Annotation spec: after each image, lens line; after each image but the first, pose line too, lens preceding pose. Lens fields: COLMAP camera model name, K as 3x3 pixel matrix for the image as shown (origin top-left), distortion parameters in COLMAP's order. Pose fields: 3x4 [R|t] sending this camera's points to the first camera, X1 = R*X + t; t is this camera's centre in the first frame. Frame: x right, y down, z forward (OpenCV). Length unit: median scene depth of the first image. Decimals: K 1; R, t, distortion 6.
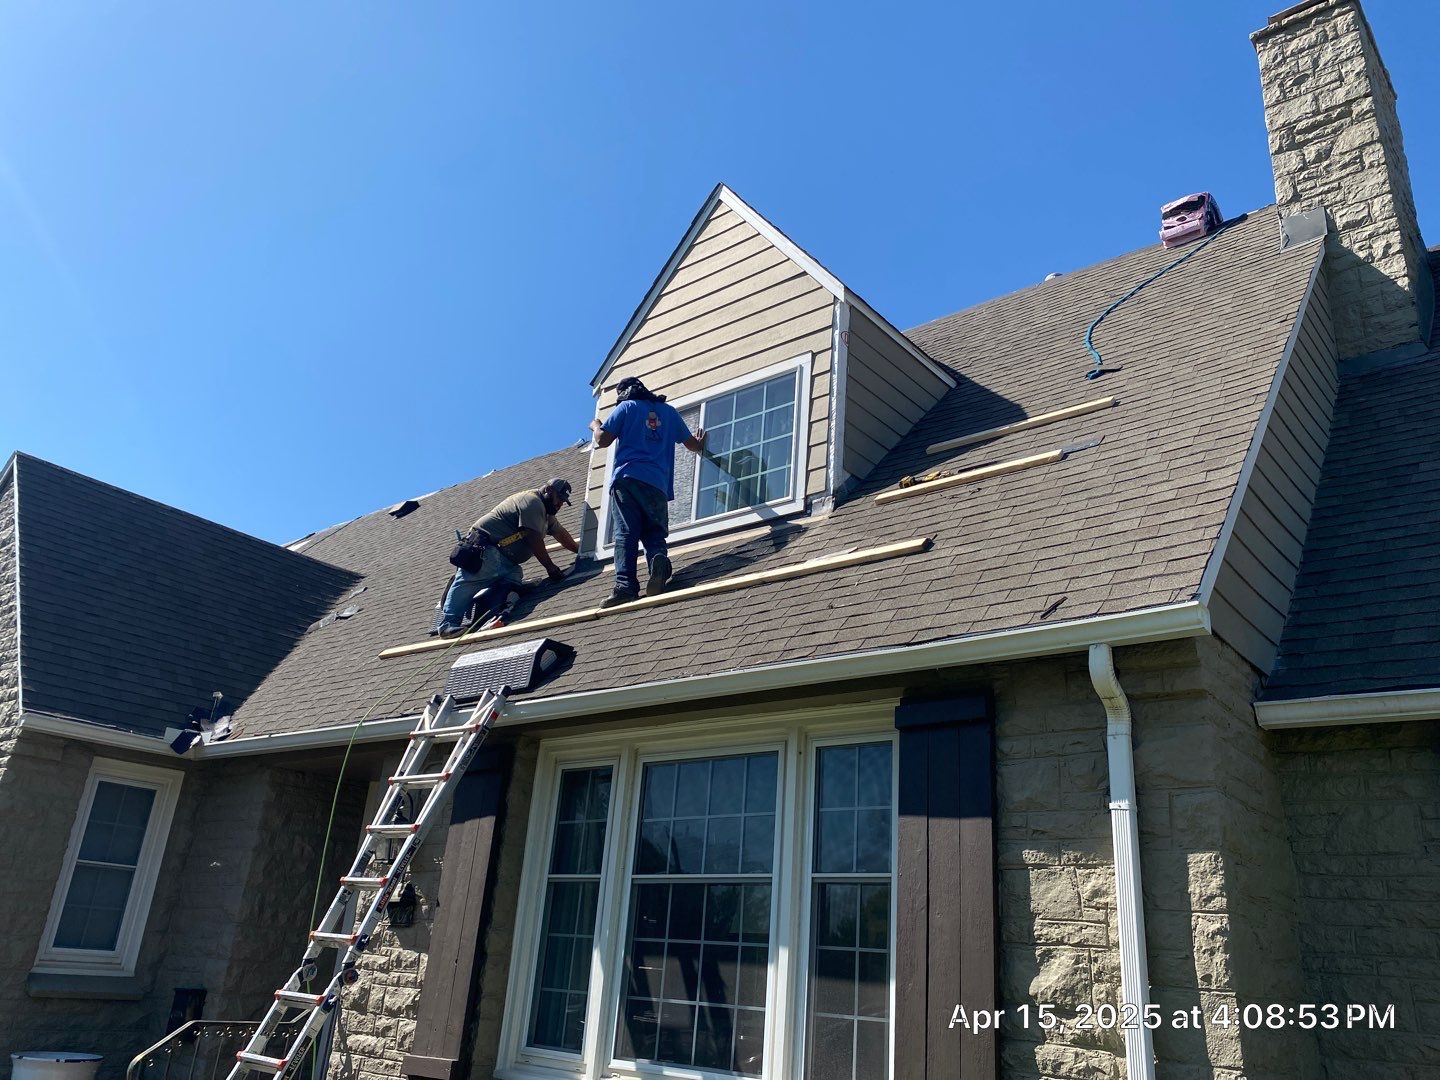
lens RADIAL K [[1110.6, 0, 720.0], [0, 1110.6, 540.0], [0, 0, 1]] dist [0.015724, -0.013625]
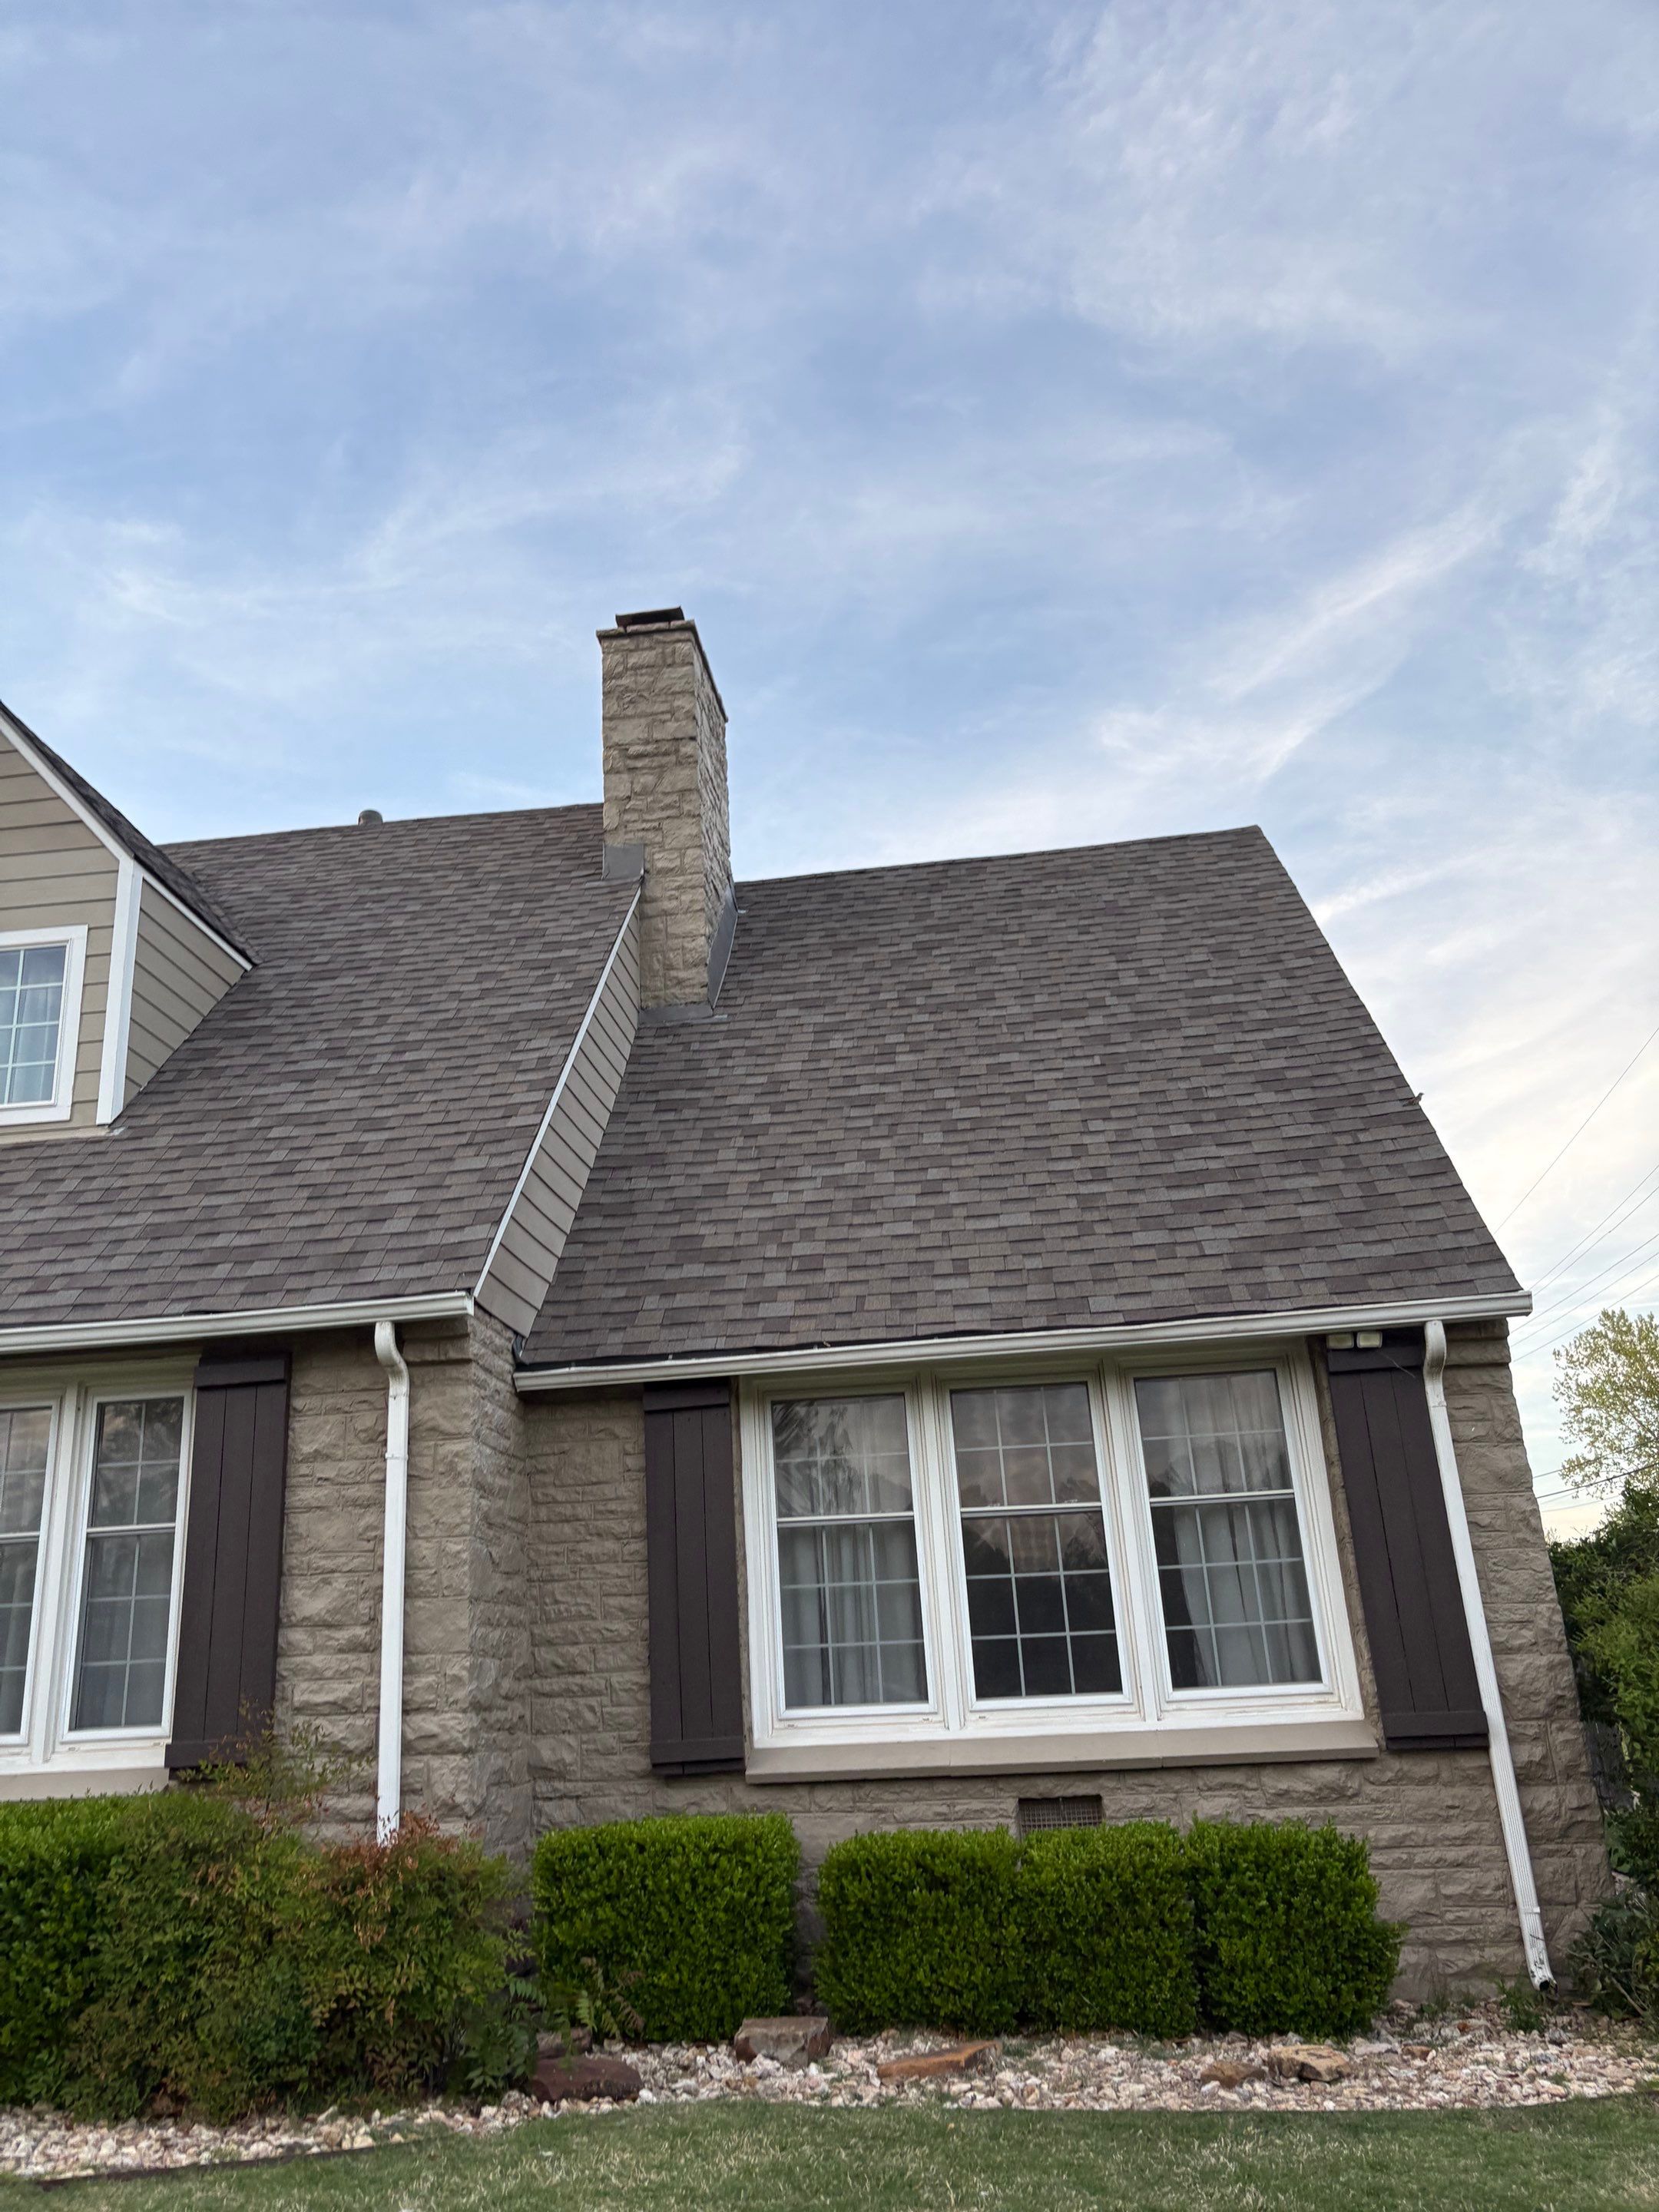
lens RADIAL K [[1683.6, 0, 819.3], [0, 1683.6, 1181.8], [0, 0, 1]] dist [0.016390, -0.000059]
pose [[0.832088, 0.055995, 0.551810, -0.255178], [-0.102345, 0.993307, 0.053533, -0.180700], [-0.545119, -0.101019, 0.832250, -0.669180]]
